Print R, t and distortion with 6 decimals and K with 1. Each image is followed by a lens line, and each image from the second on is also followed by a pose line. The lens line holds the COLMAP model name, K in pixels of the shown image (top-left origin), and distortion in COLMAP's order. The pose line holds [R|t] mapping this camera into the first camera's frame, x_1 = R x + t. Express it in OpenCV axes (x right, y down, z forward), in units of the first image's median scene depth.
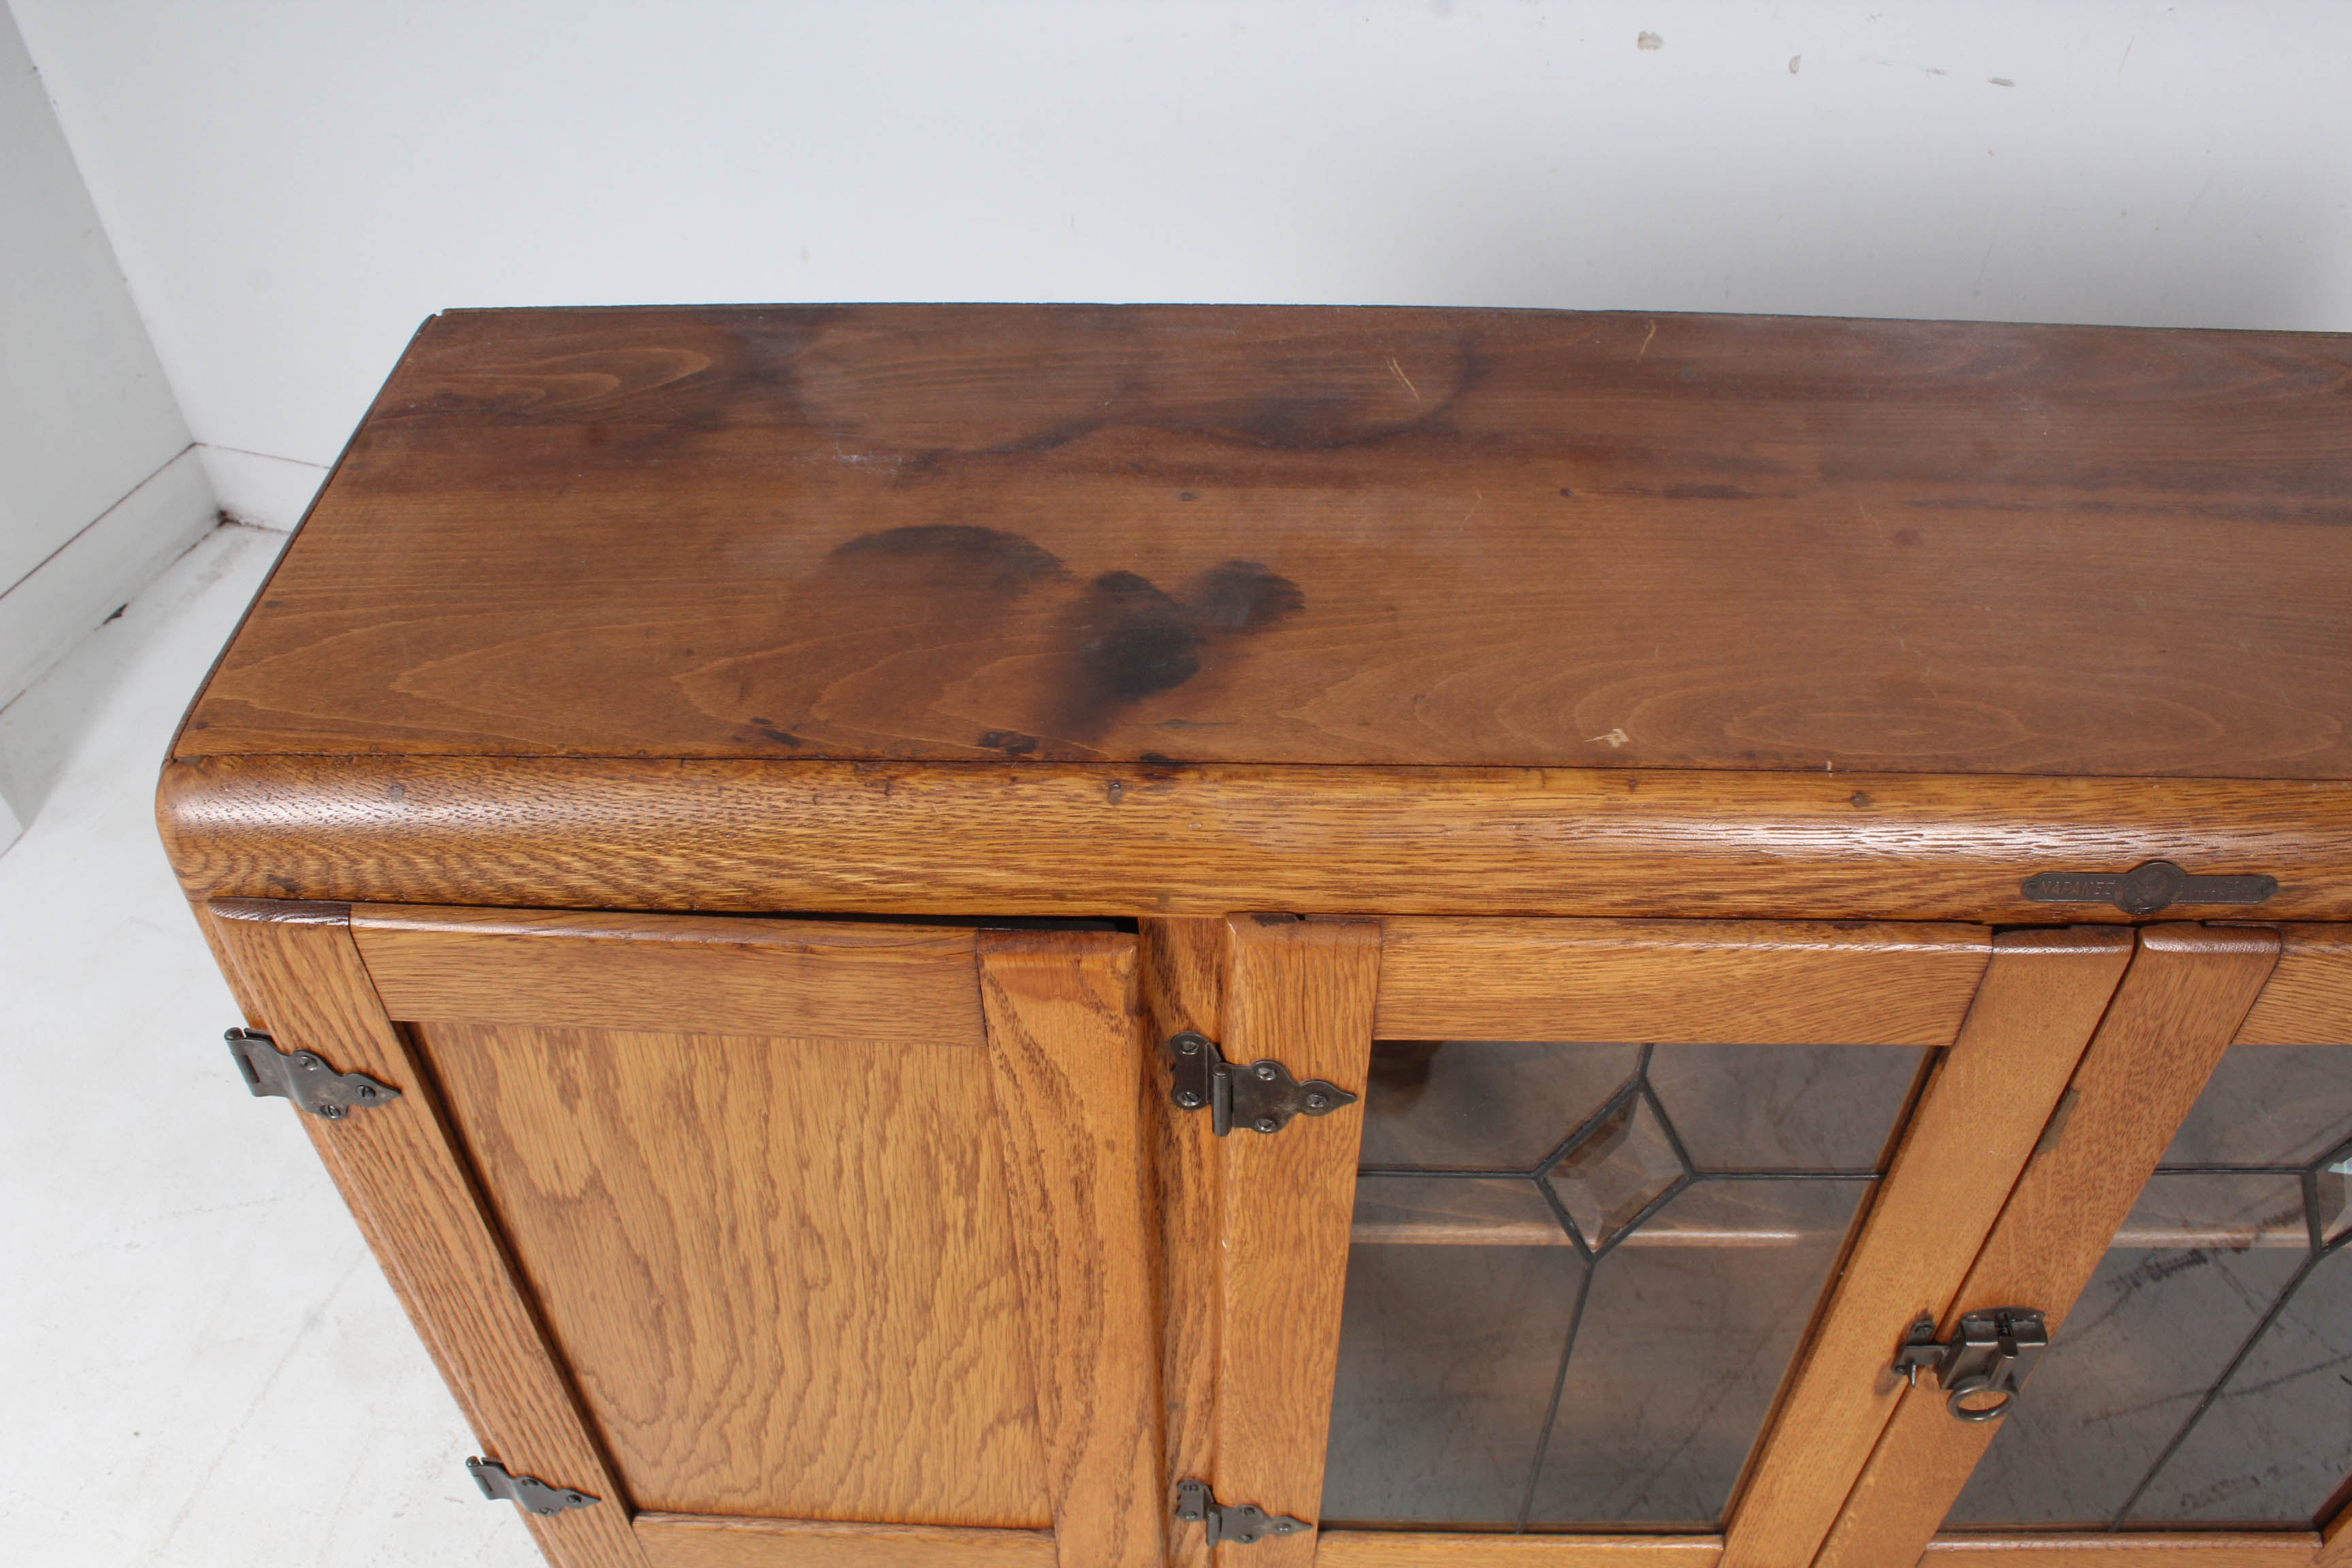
lens RADIAL K [[1949.4, 0, 1185.0], [0, 1949.4, 796.9], [0, 0, 1]] dist [-0.168794, 0.144836]
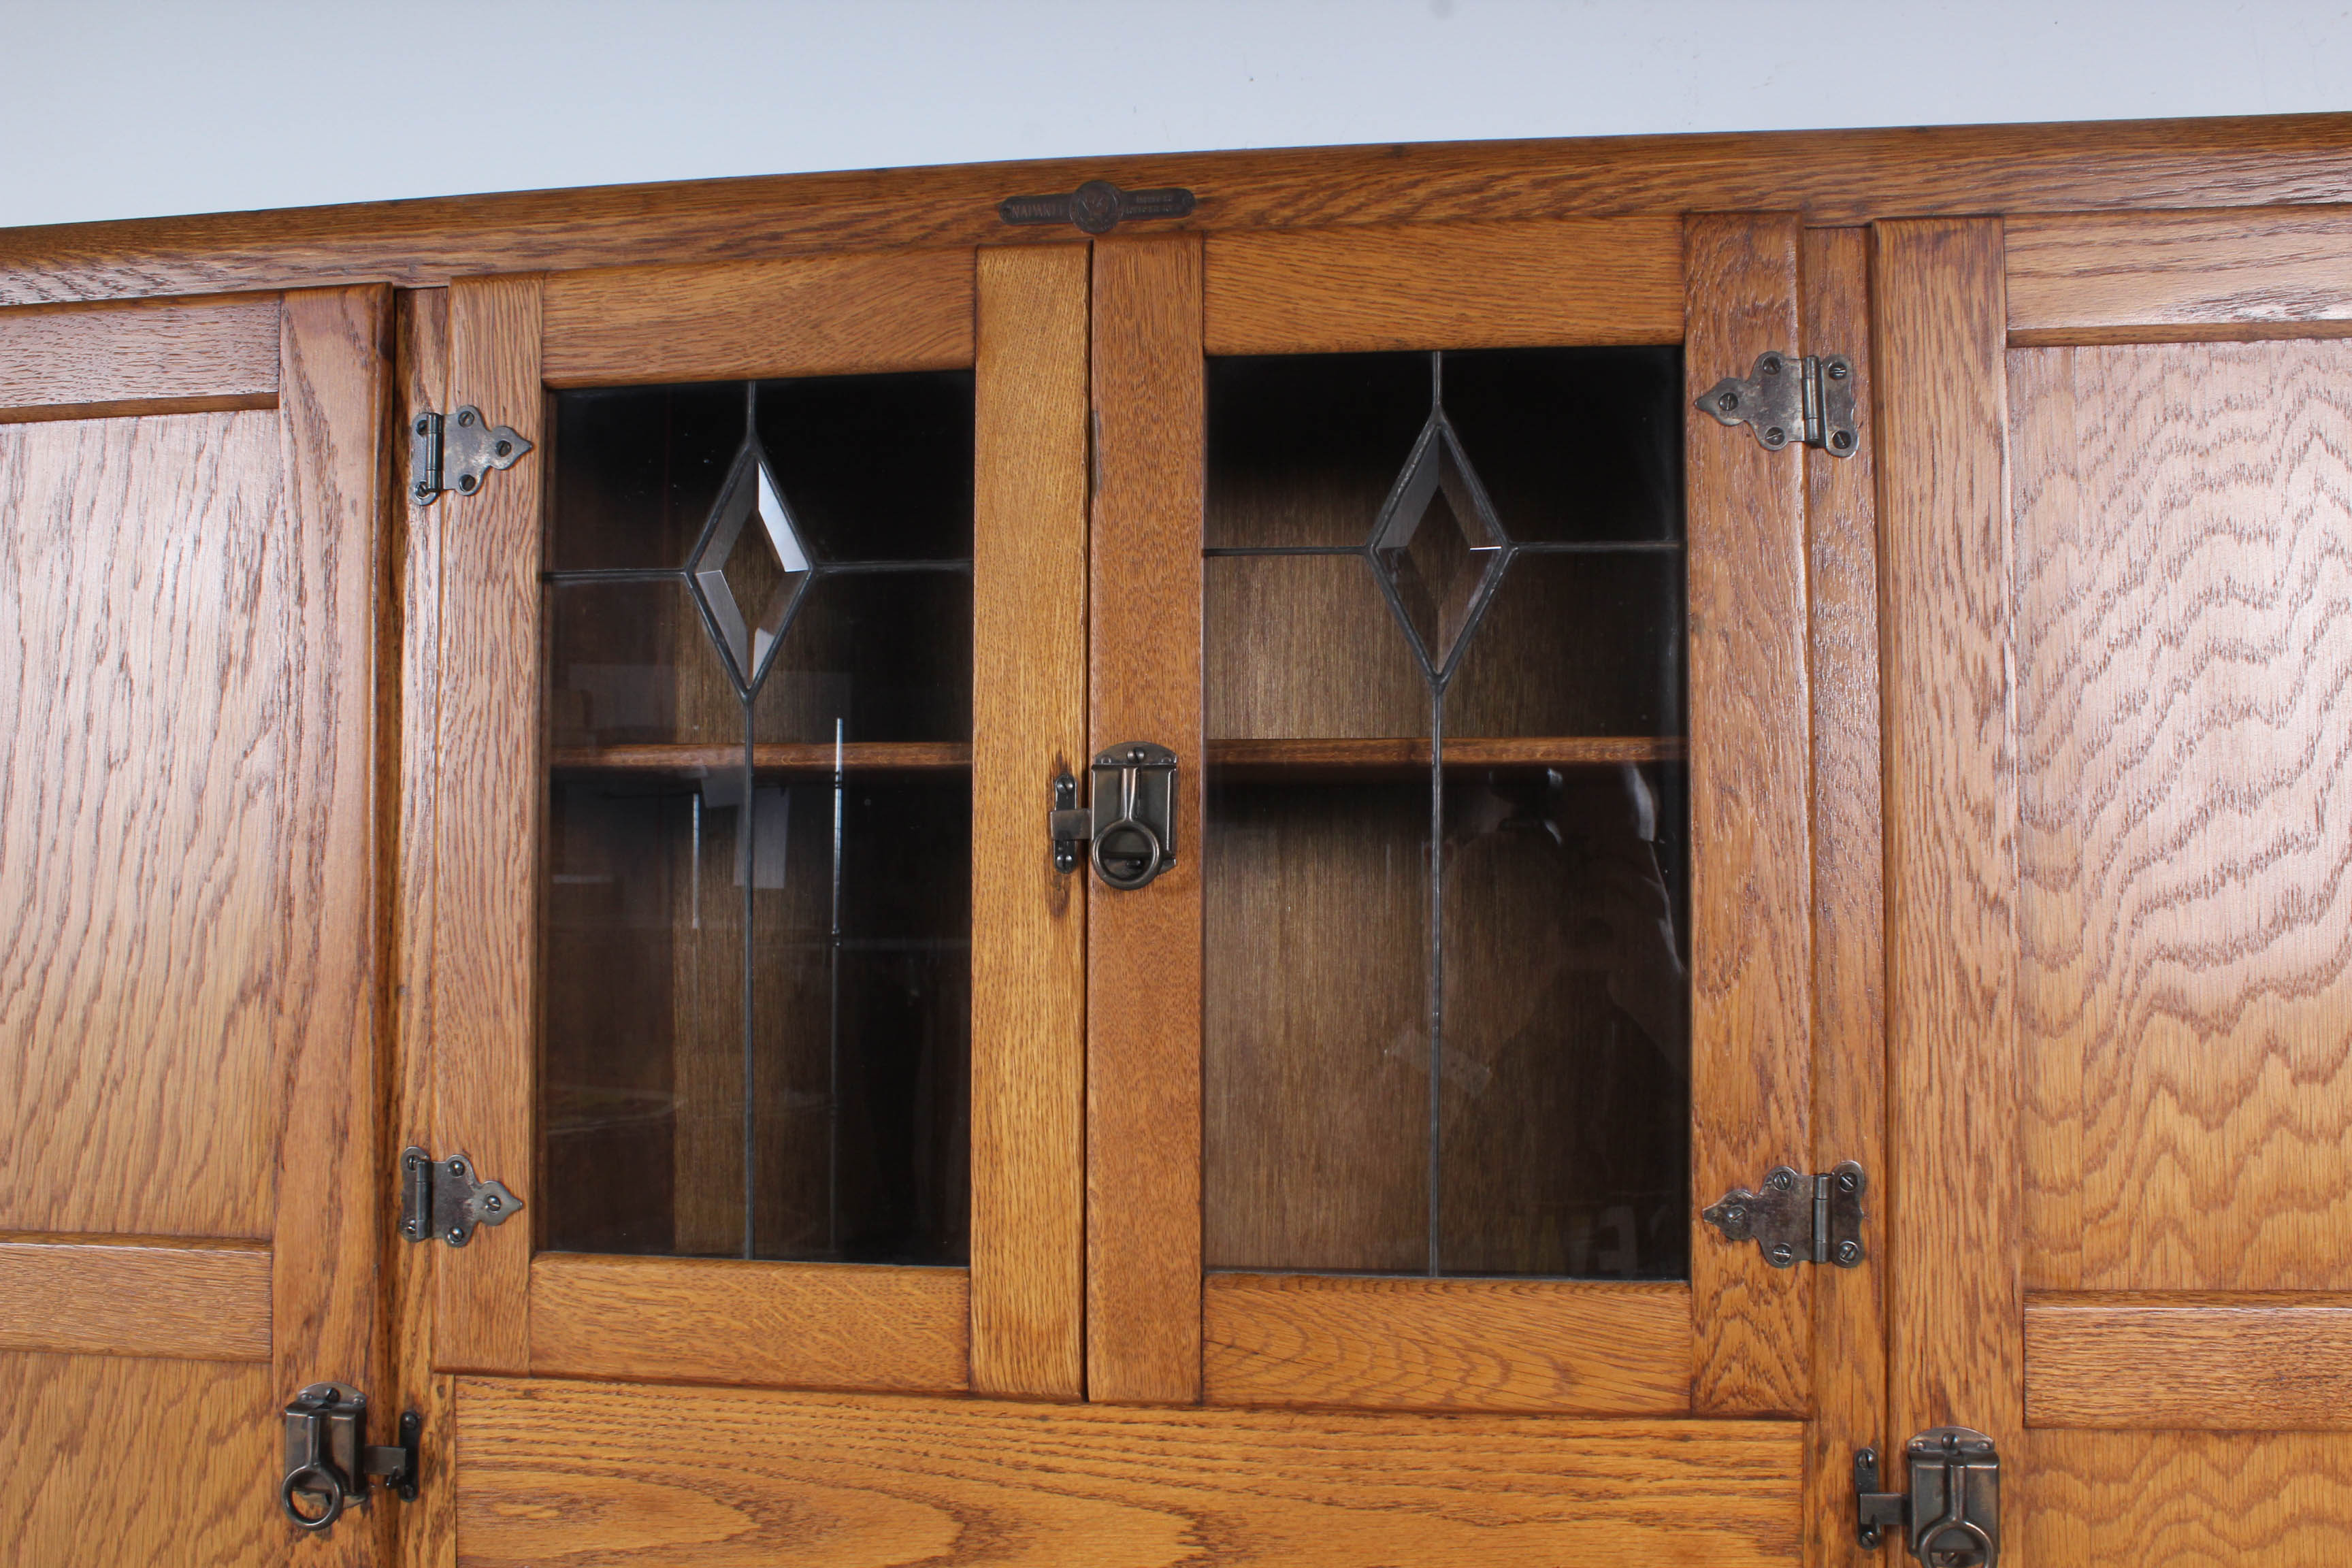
lens RADIAL K [[2314.8, 0, 1171.7], [0, 2314.8, 793.2], [0, 0, 1]] dist [-0.090286, 0.000000]
pose [[0.990939, 0.000289, -0.134314, 0.694556], [-0.096825, 0.694597, -0.712854, 1.323824], [0.093088, 0.719399, 0.688331, 0.158639]]
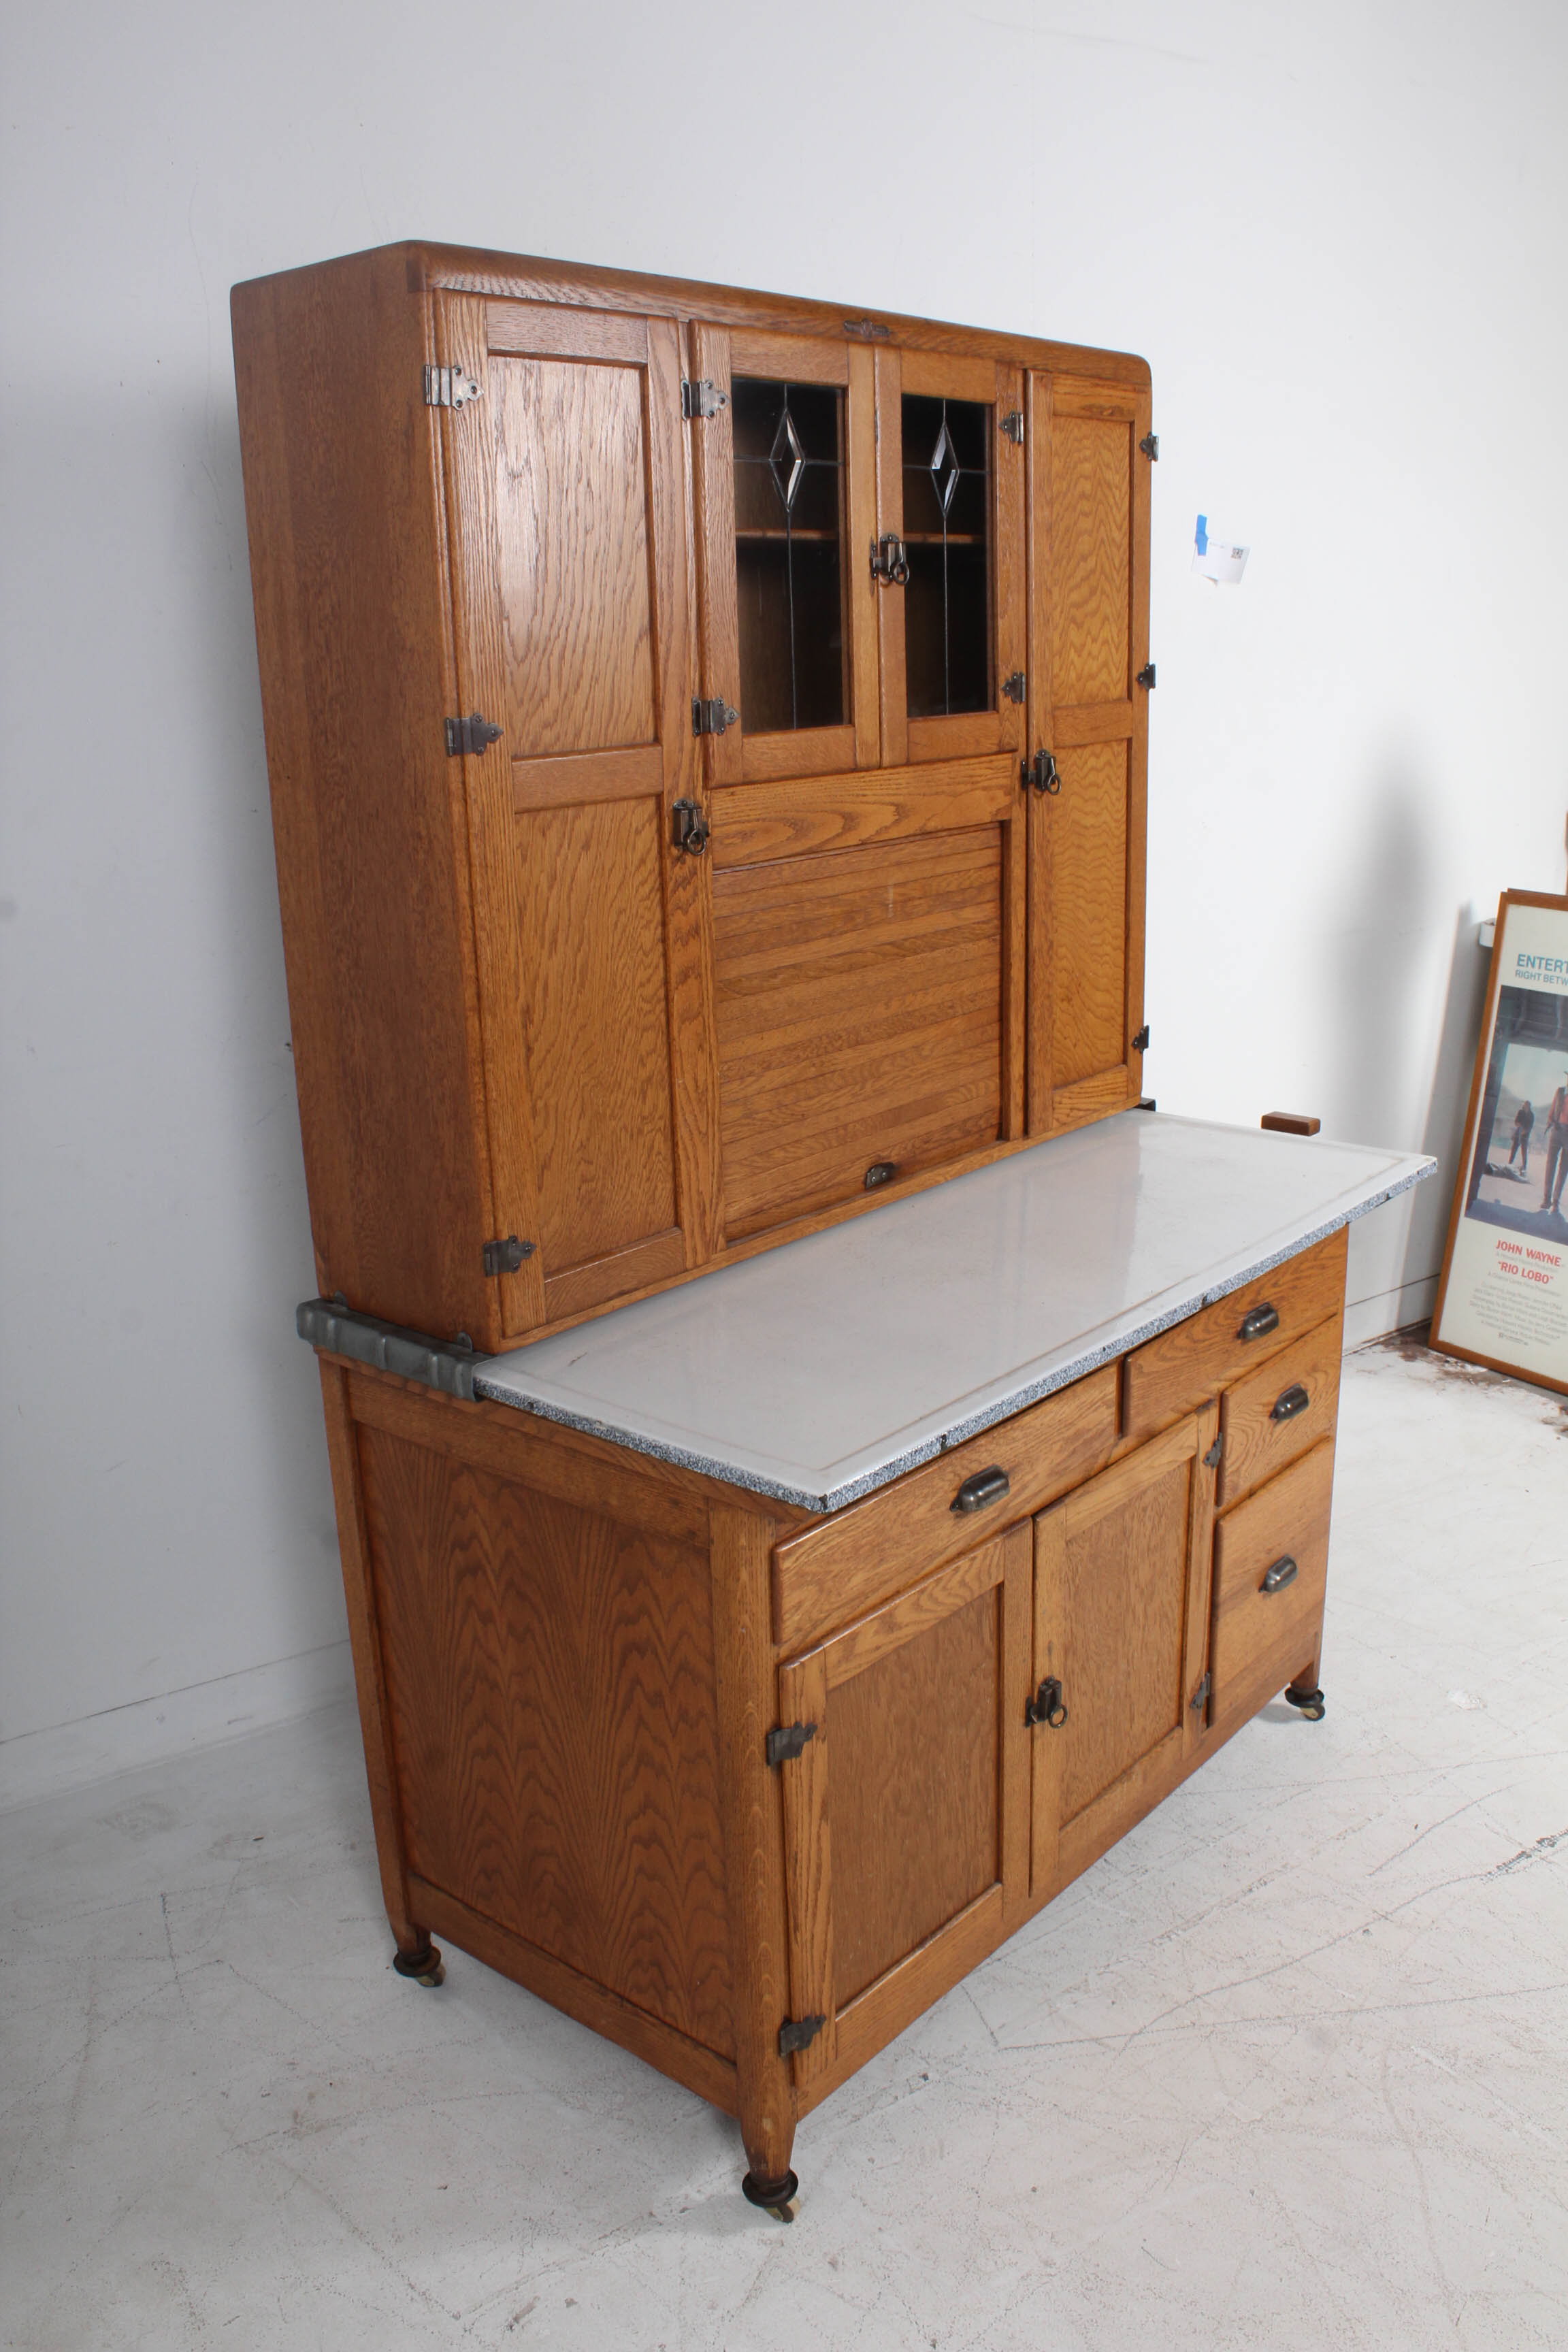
lens RADIAL K [[1949.4, 0, 791.8], [0, 1949.4, 1165.8], [0, 0, 1]] dist [-0.168794, 0.144836]
pose [[0.631331, -0.223012, 0.742756, -2.313796], [0.554186, 0.799716, -0.230936, 1.839392], [-0.542493, 0.557422, 0.628476, -0.269178]]
